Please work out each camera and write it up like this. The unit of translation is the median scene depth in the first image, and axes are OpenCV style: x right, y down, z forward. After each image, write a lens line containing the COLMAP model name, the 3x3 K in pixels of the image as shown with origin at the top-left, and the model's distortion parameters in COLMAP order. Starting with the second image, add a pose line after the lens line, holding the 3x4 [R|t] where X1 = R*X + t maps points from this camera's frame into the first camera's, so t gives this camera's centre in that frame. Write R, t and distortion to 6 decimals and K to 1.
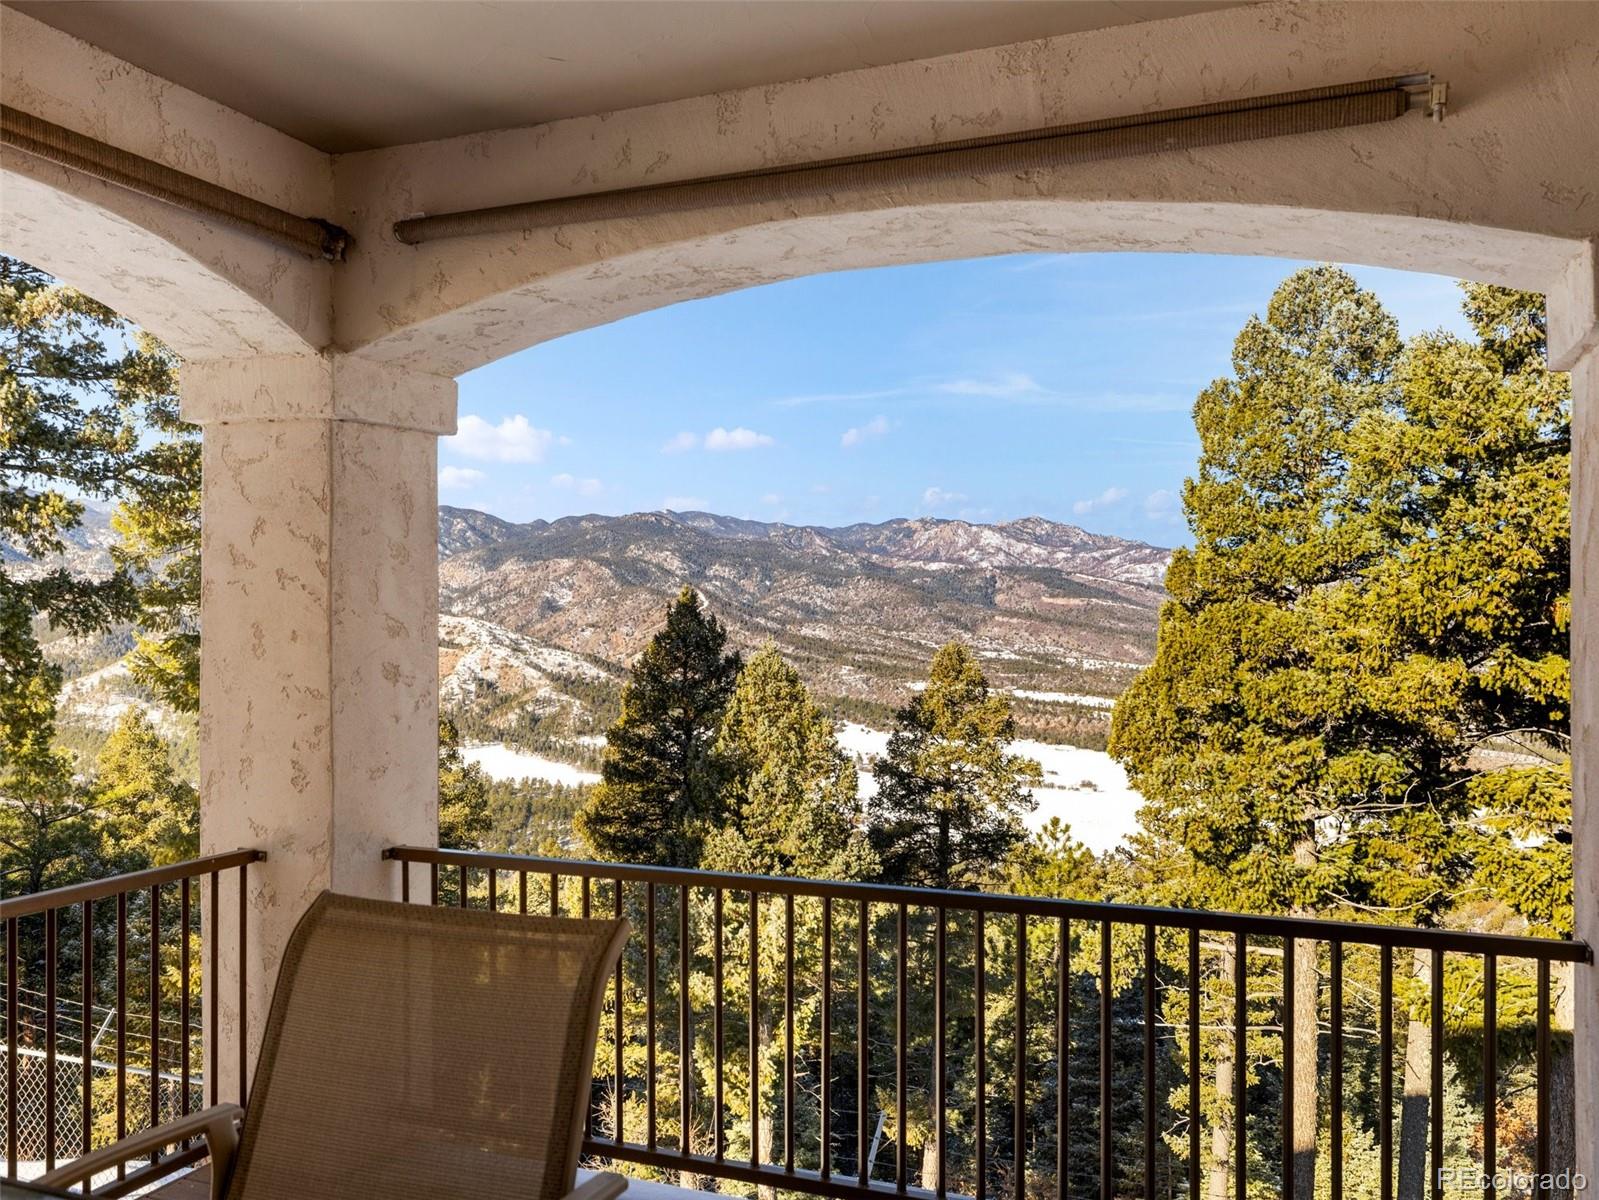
lens RADIAL K [[1335.3, 0, 799.5], [0, 1335.3, 600.0], [0, 0, 1]] dist [-0.007625, -0.008194]
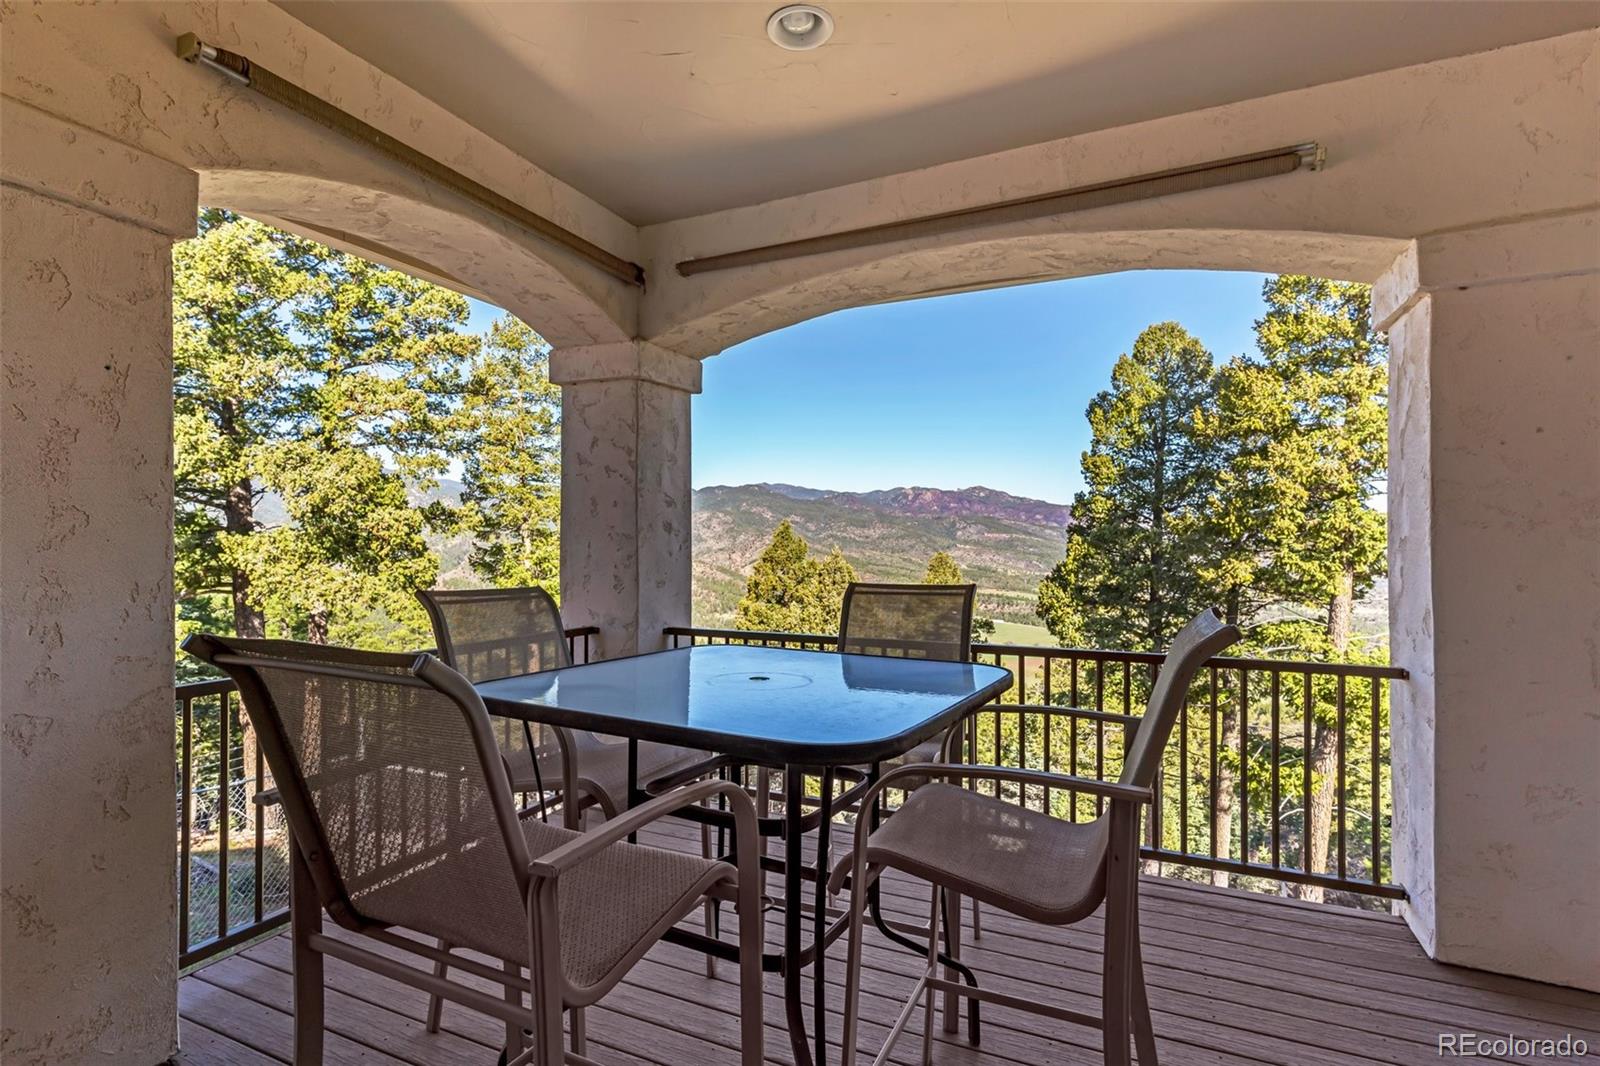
lens RADIAL K [[775.1, 0, 808.3], [0, 775.1, 533.1], [0, 0, 1]] dist [0.010897, -0.000312]
pose [[0.999126, 0.000111, -0.041810, -0.085278], [-0.000215, 0.999997, -0.002493, 0.068558], [0.041810, 0.002500, 0.999122, -0.004214]]
